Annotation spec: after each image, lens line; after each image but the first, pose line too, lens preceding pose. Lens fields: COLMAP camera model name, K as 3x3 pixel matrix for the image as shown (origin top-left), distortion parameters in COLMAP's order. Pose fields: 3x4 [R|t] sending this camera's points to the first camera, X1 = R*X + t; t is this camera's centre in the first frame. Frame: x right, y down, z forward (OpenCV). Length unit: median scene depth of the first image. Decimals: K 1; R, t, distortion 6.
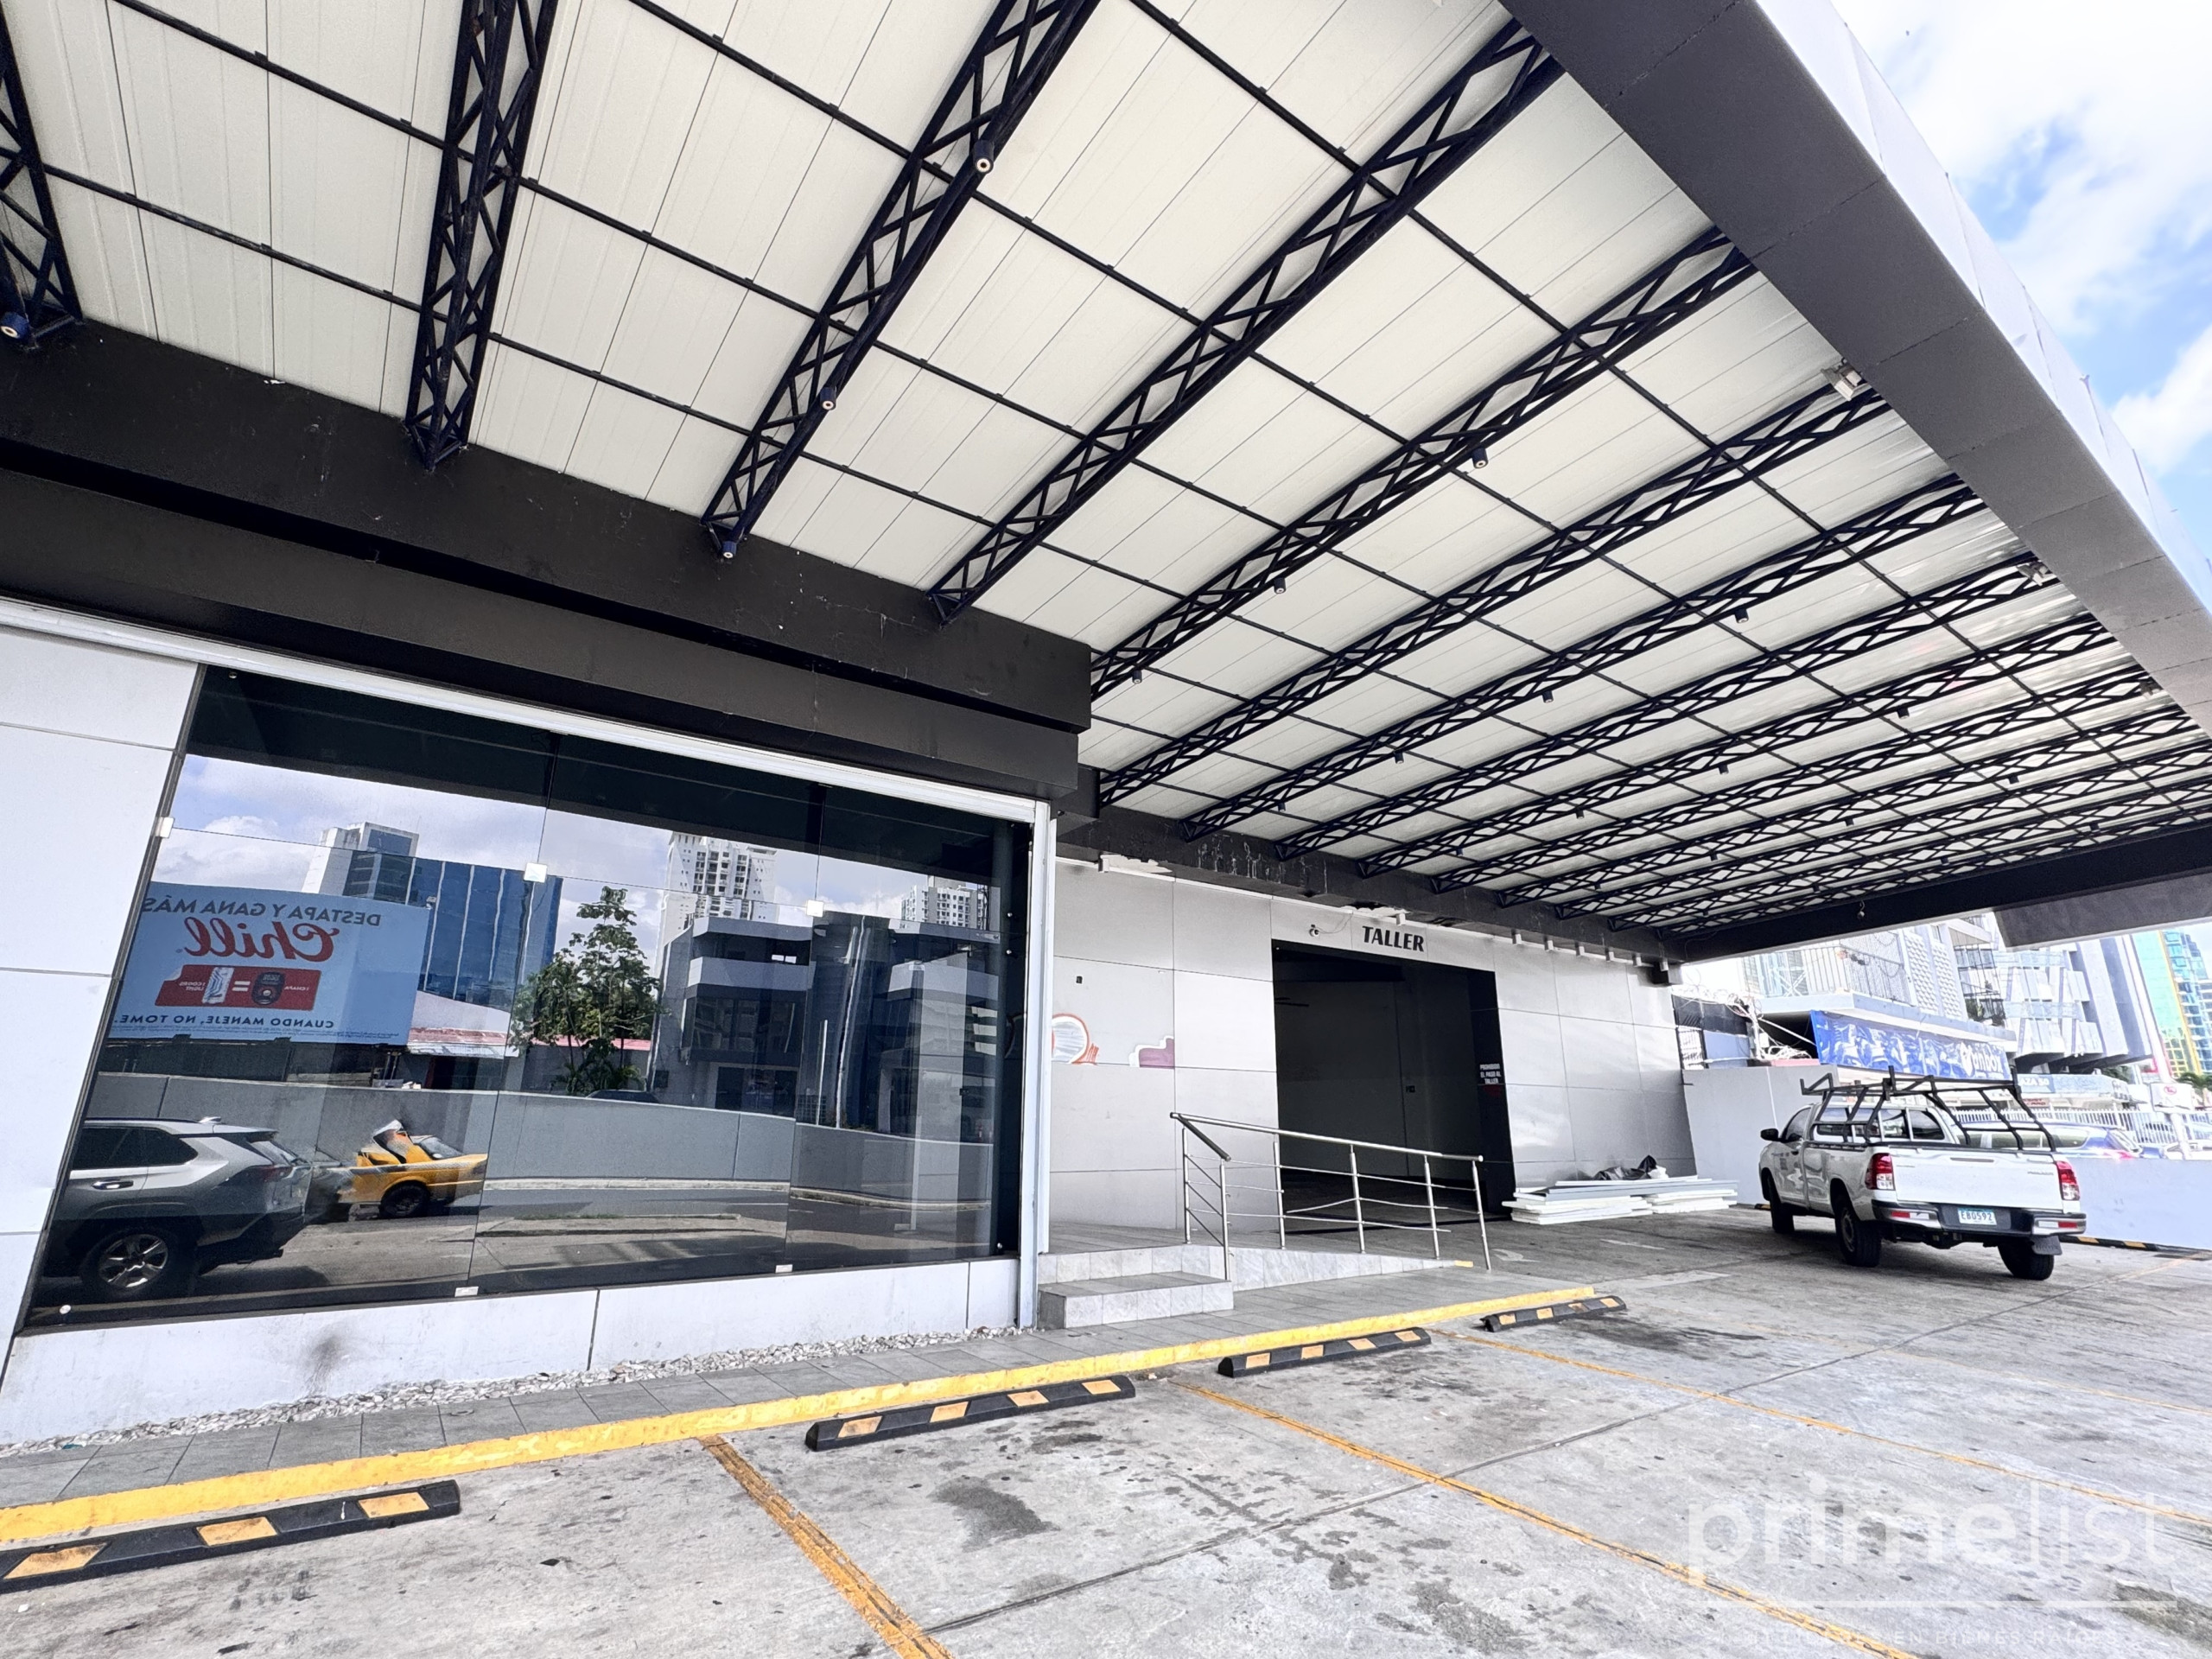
lens RADIAL K [[1036.6, 0, 1106.0], [0, 1036.6, 829.5], [0, 0, 1]] dist [-0.015970, 0.000439]
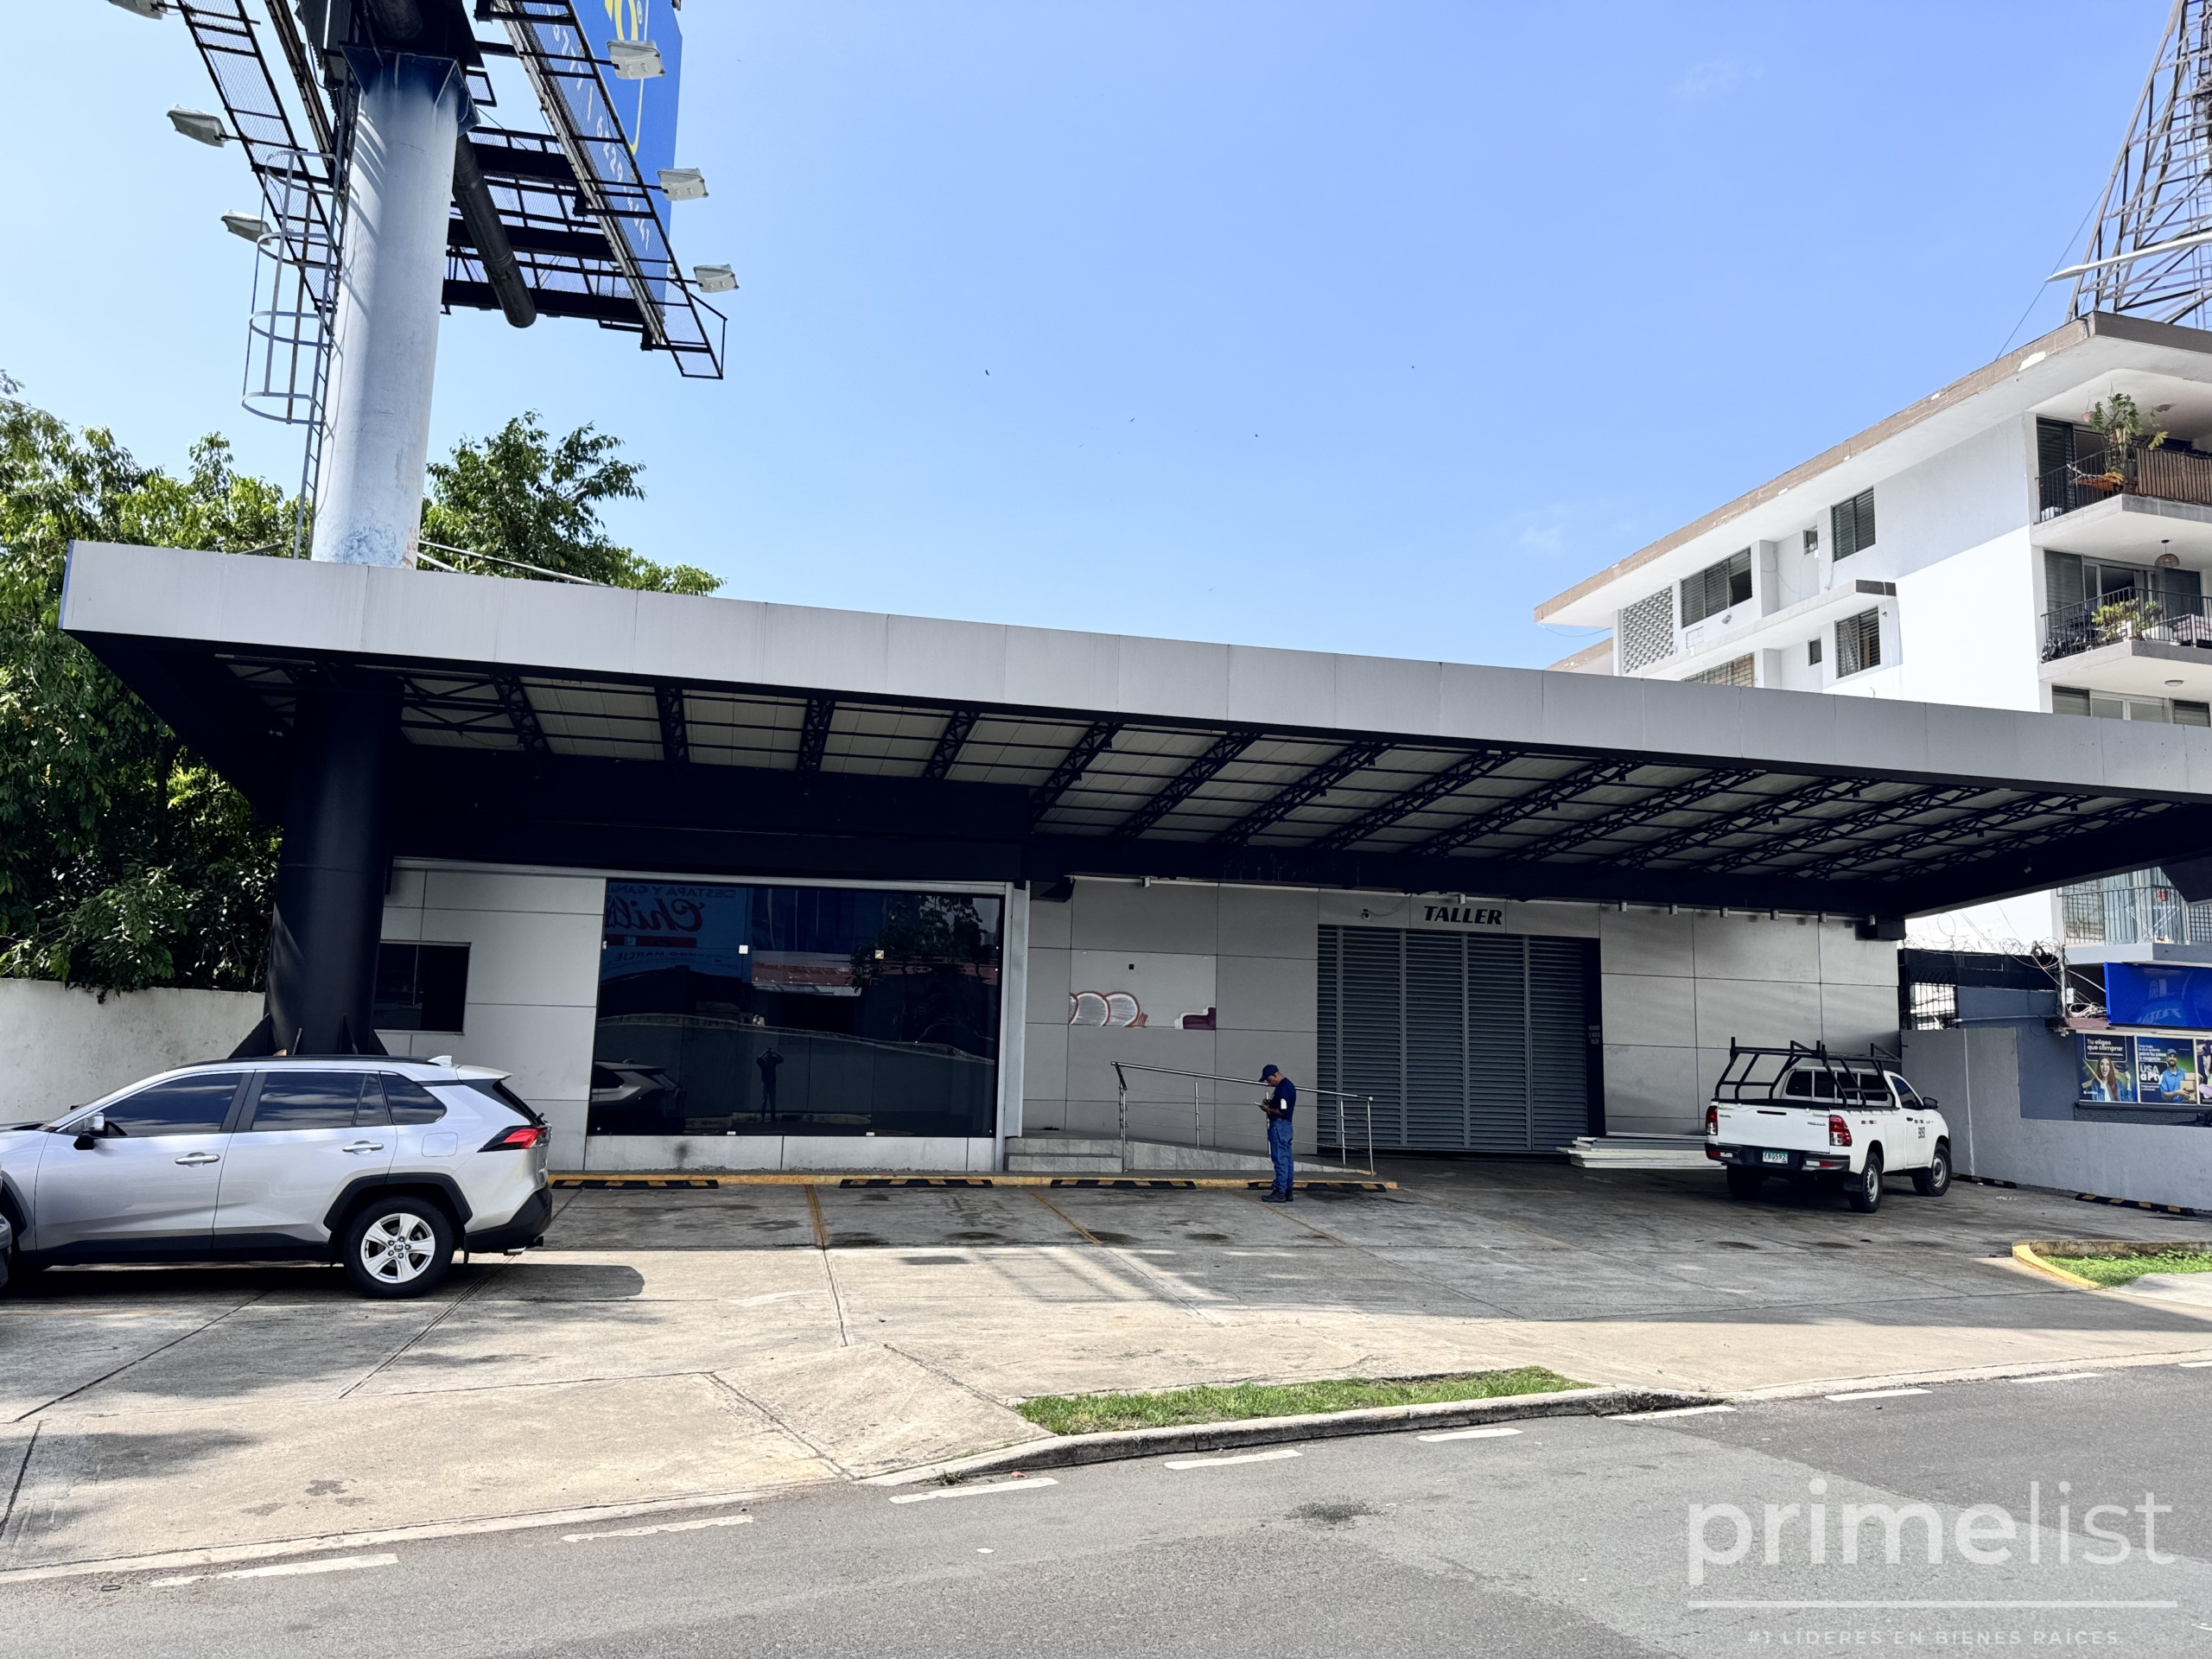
lens RADIAL K [[1553.5, 0, 1106.0], [0, 1553.5, 829.5], [0, 0, 1]] dist [0.027380, -0.001729]
pose [[0.917676, -0.044954, -0.394779, 0.604294], [0.091301, 0.990850, 0.099404, -0.193035], [0.386698, -0.127264, 0.913383, -0.692033]]
